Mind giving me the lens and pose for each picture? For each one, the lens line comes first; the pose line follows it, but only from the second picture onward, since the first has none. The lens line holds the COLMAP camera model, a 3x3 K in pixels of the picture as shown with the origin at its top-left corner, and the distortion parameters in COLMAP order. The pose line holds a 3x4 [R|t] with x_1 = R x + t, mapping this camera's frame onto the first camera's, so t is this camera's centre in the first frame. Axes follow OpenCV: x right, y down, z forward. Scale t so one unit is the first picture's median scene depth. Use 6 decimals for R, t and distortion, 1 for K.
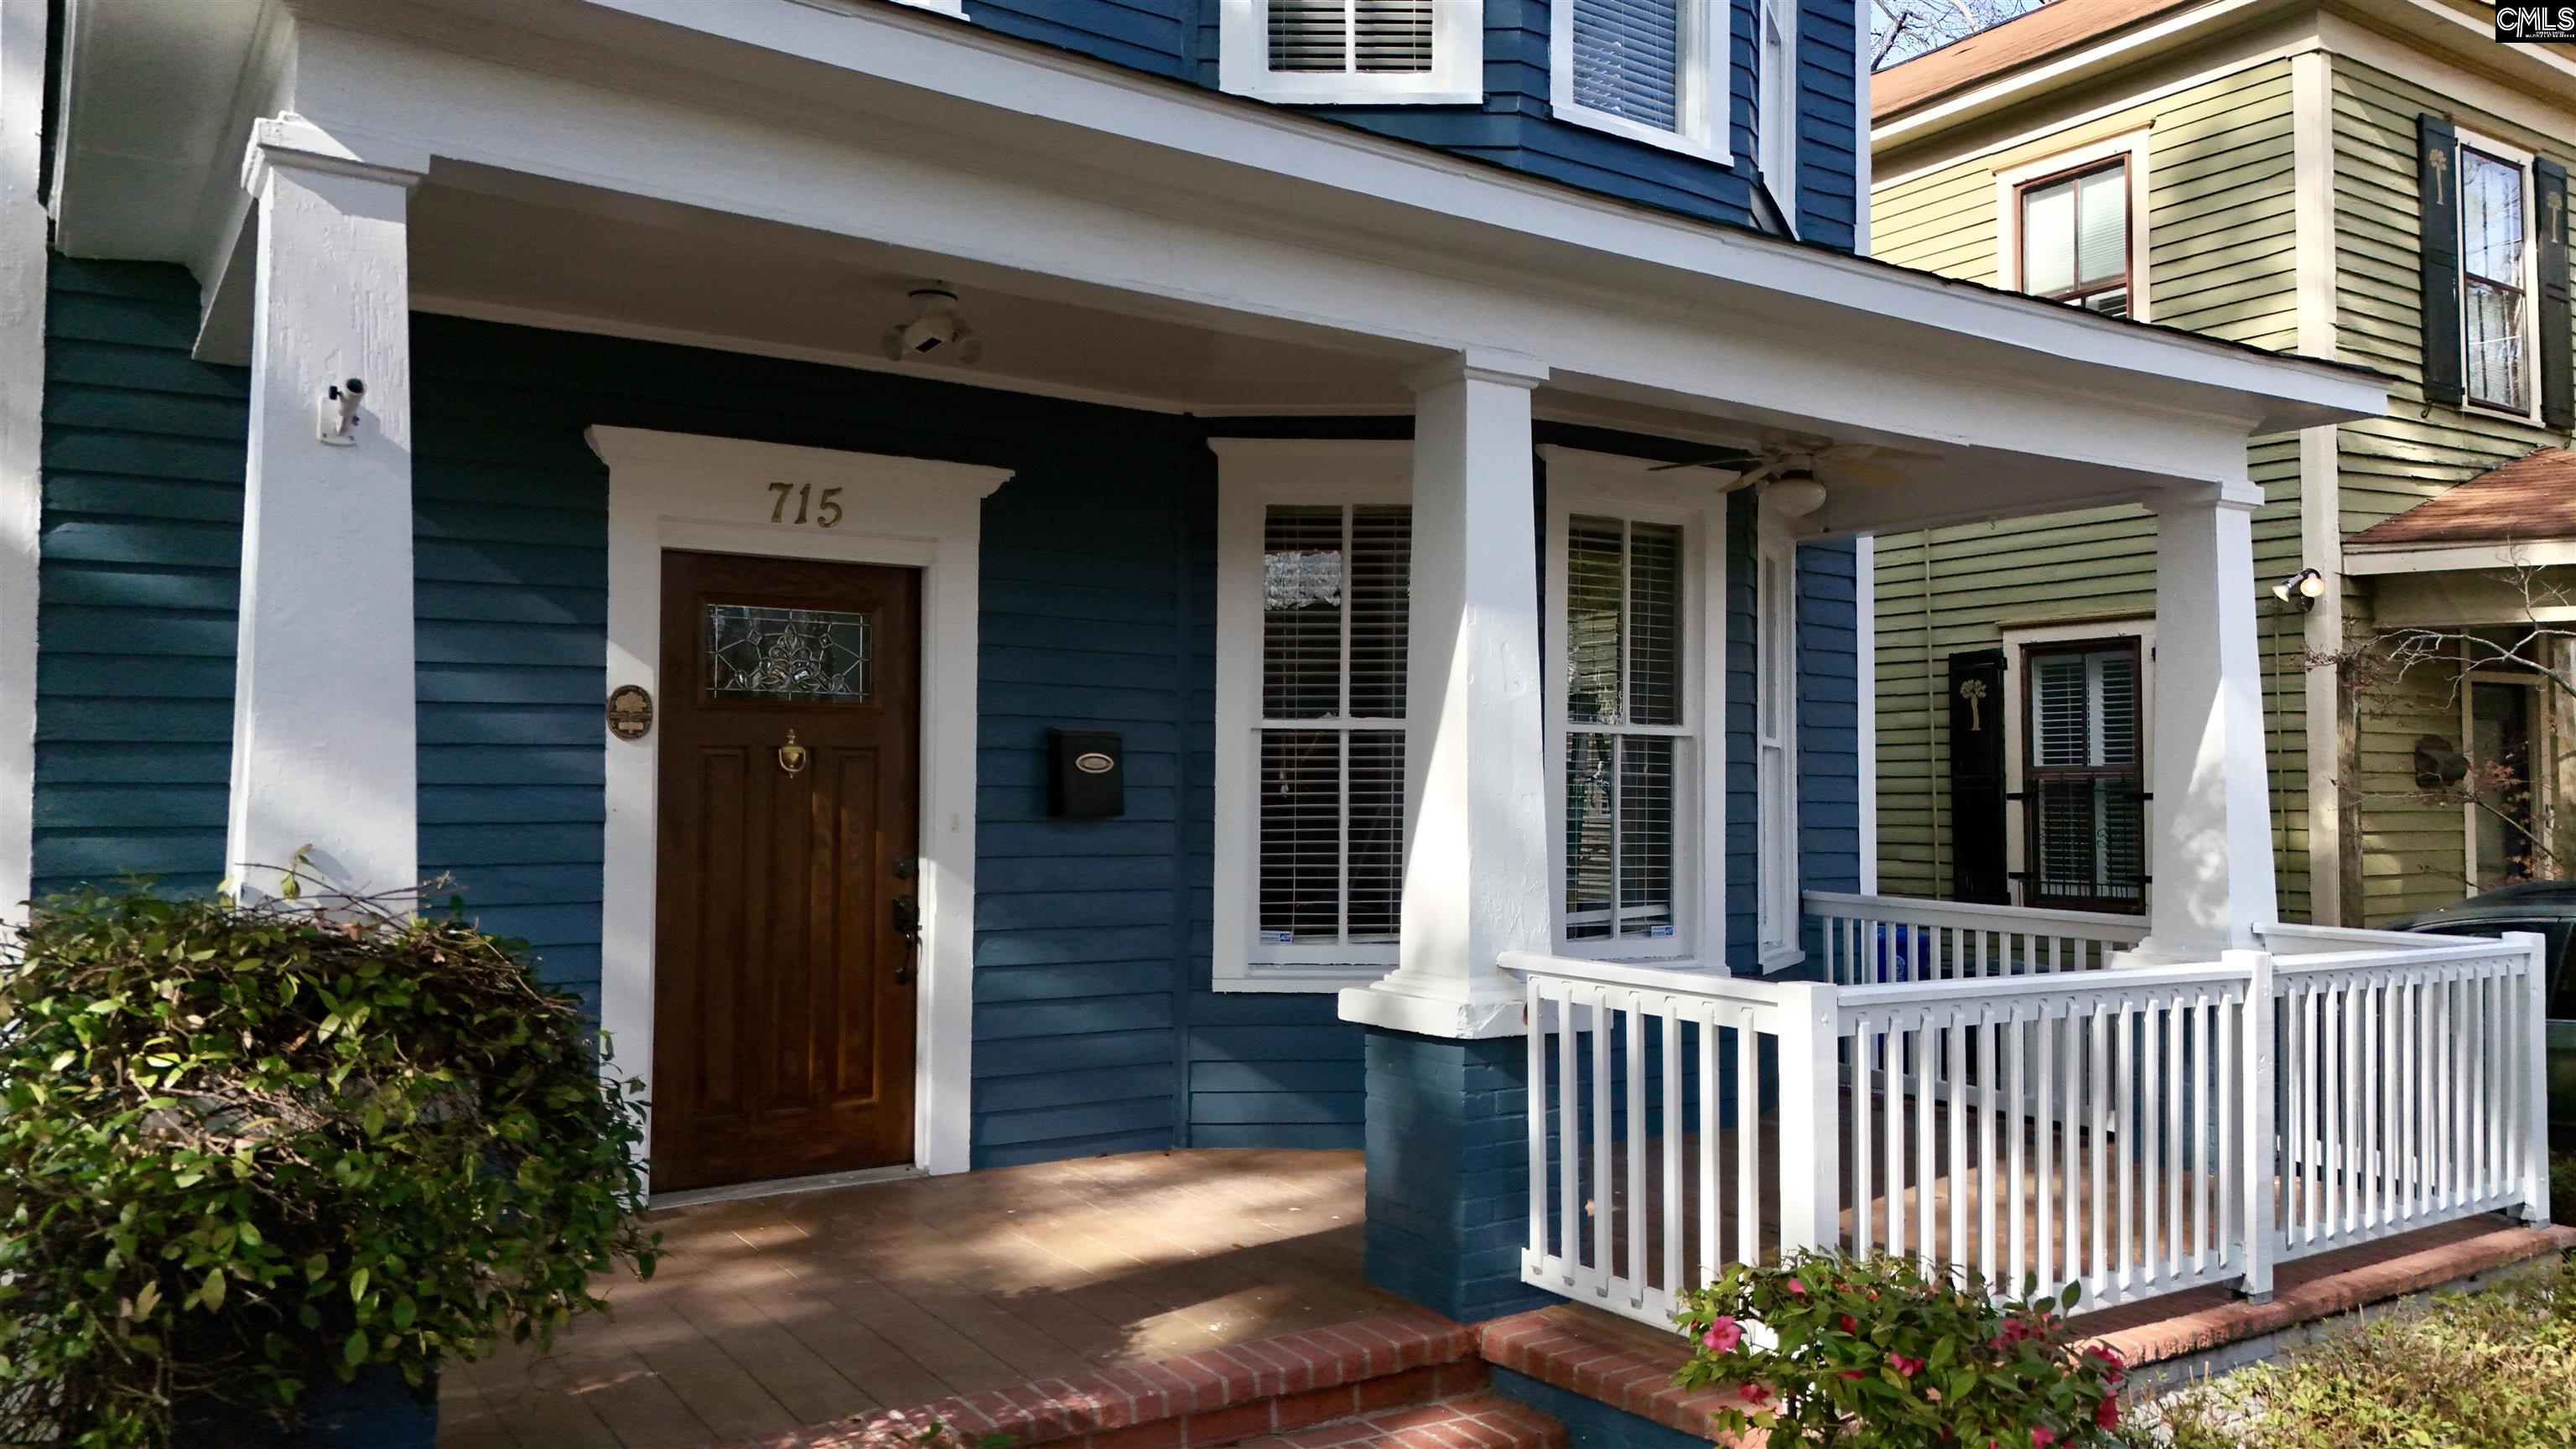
lens RADIAL K [[1917.3, 0, 1288.0], [0, 1917.3, 724.5], [0, 0, 1]] dist [0.052248, -0.004747]
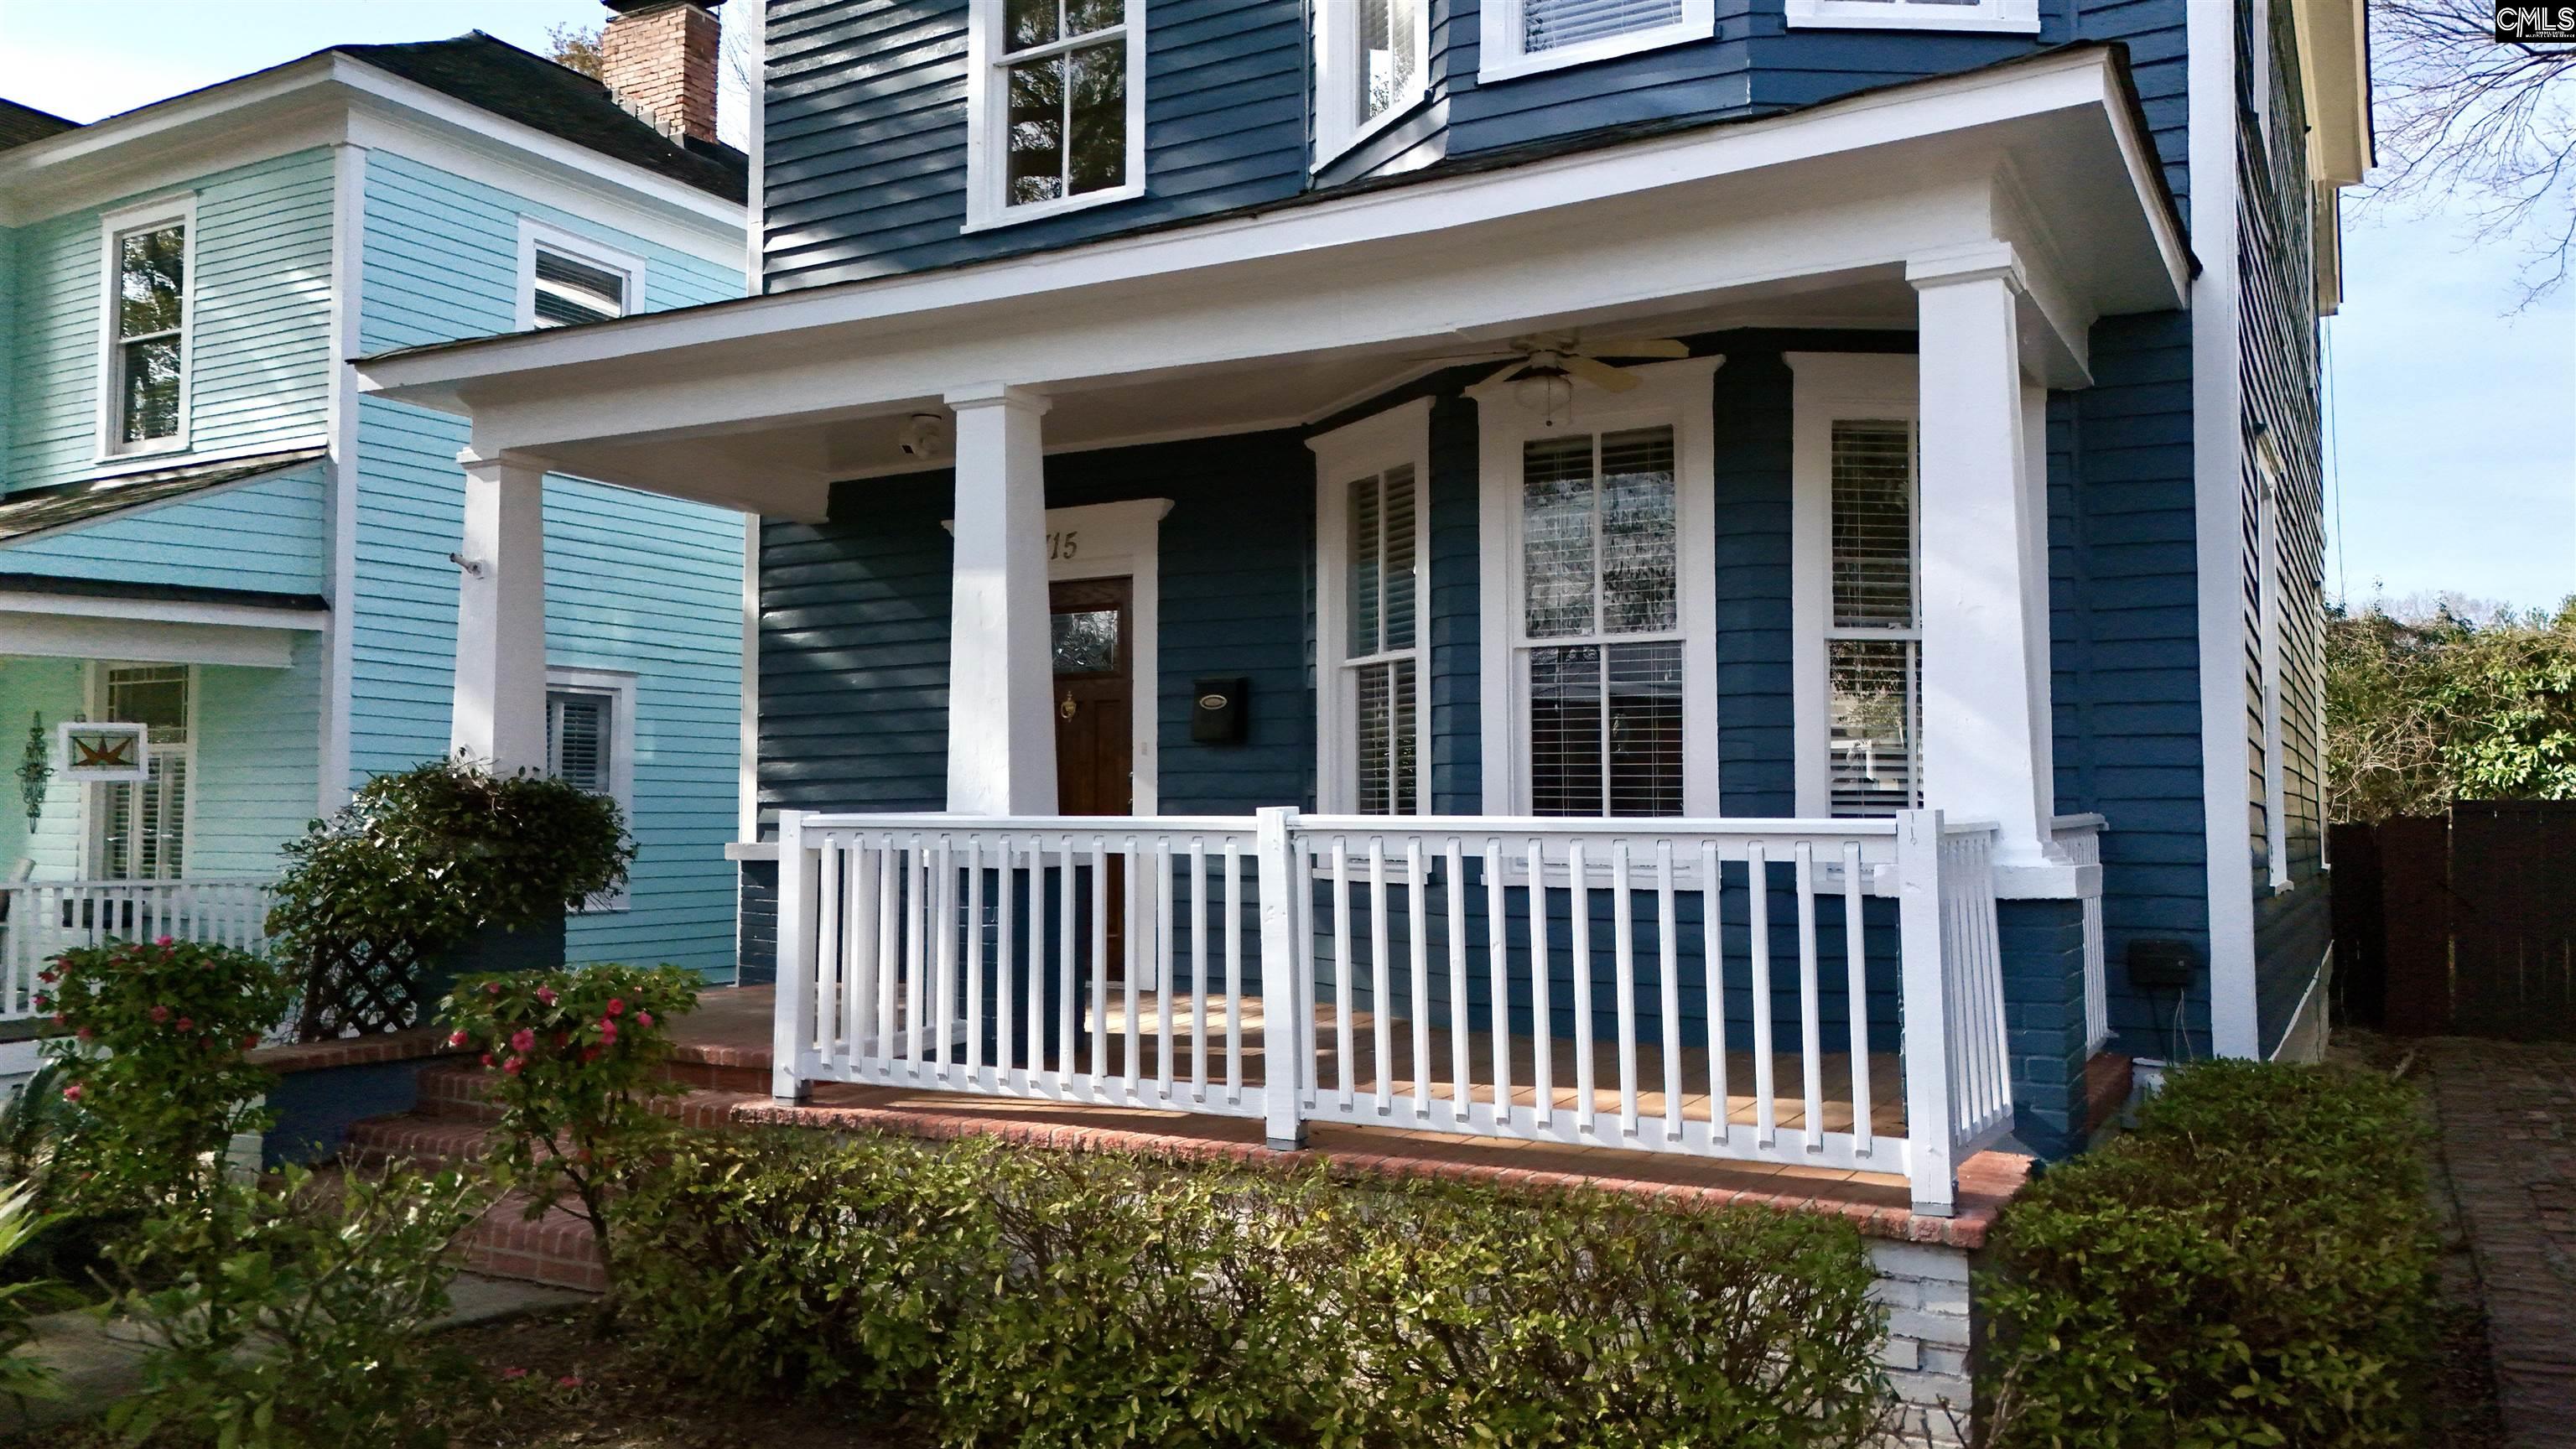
lens RADIAL K [[1917.3, 0, 1288.0], [0, 1917.3, 724.5], [0, 0, 1]] dist [0.052248, -0.004747]
pose [[0.435683, -0.051551, -0.898623, 1.074162], [0.036004, 0.998558, -0.039828, 0.087308], [0.899380, -0.015001, 0.436911, 0.432034]]
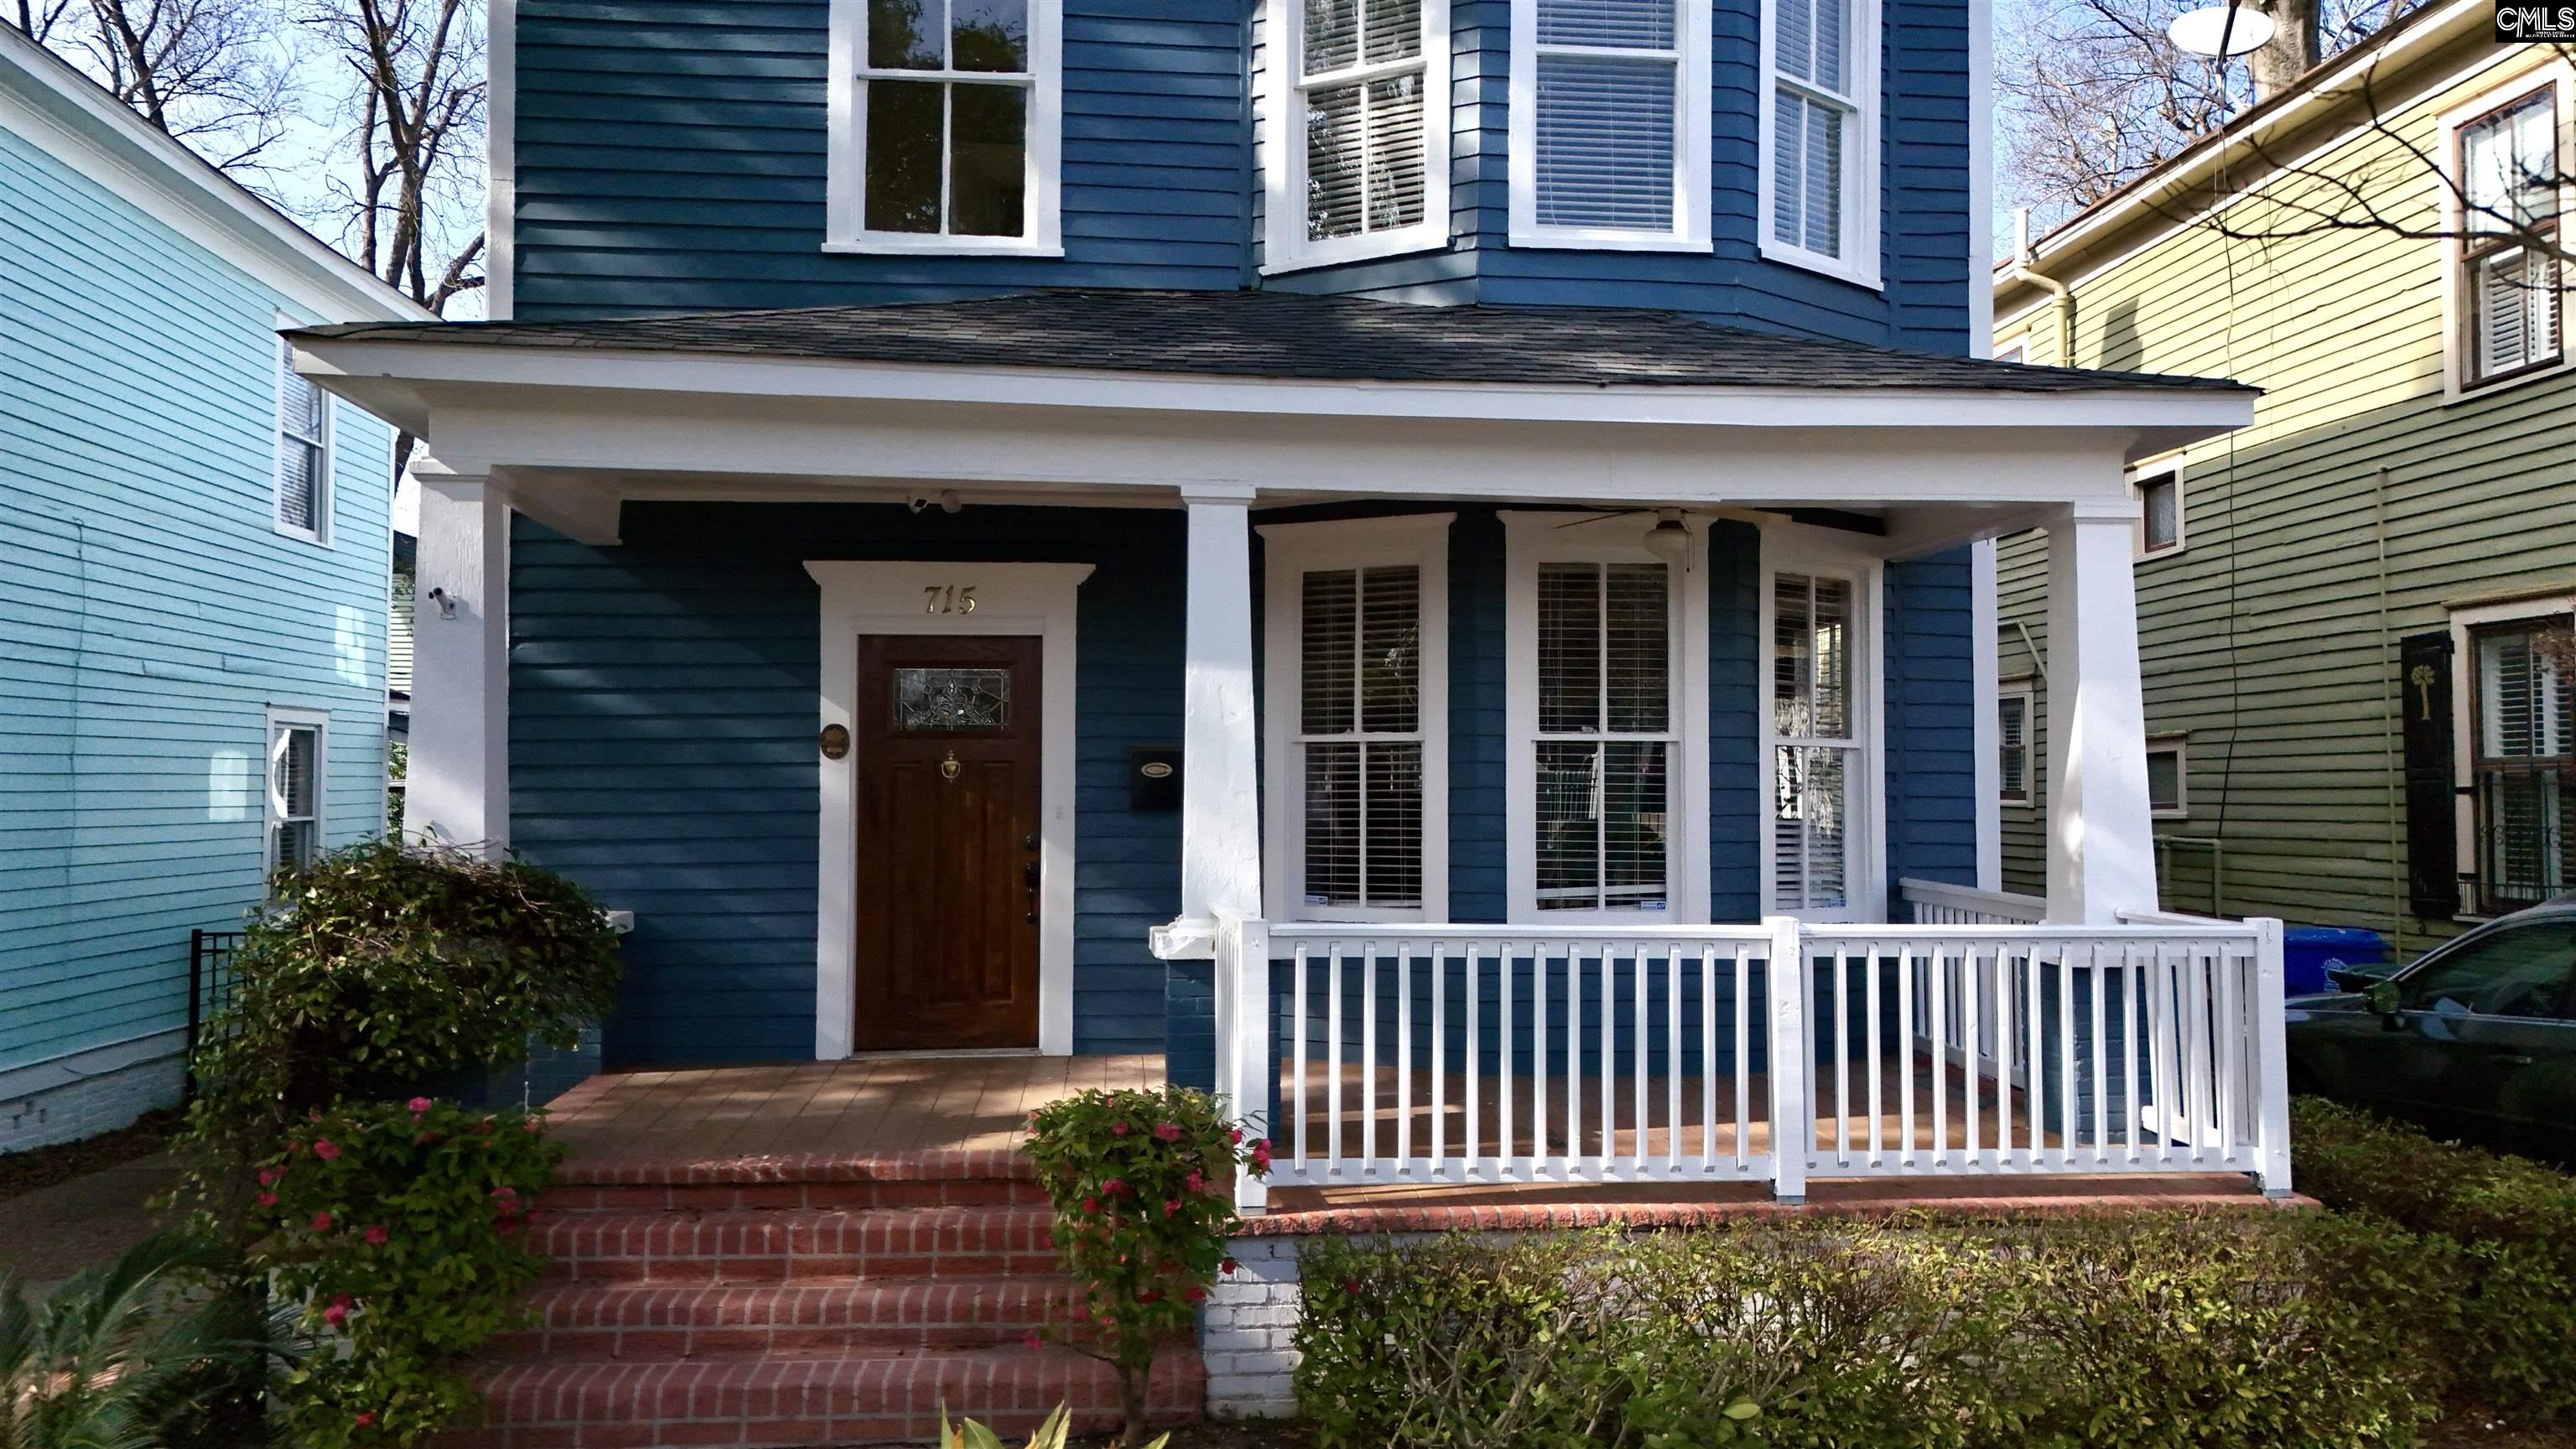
lens RADIAL K [[1917.3, 0, 1288.0], [0, 1917.3, 724.5], [0, 0, 1]] dist [0.052248, -0.004747]
pose [[0.875475, -0.020239, -0.482840, 0.618185], [0.021239, 0.999769, -0.003397, -0.005631], [0.482797, -0.007281, 0.875702, -0.160403]]
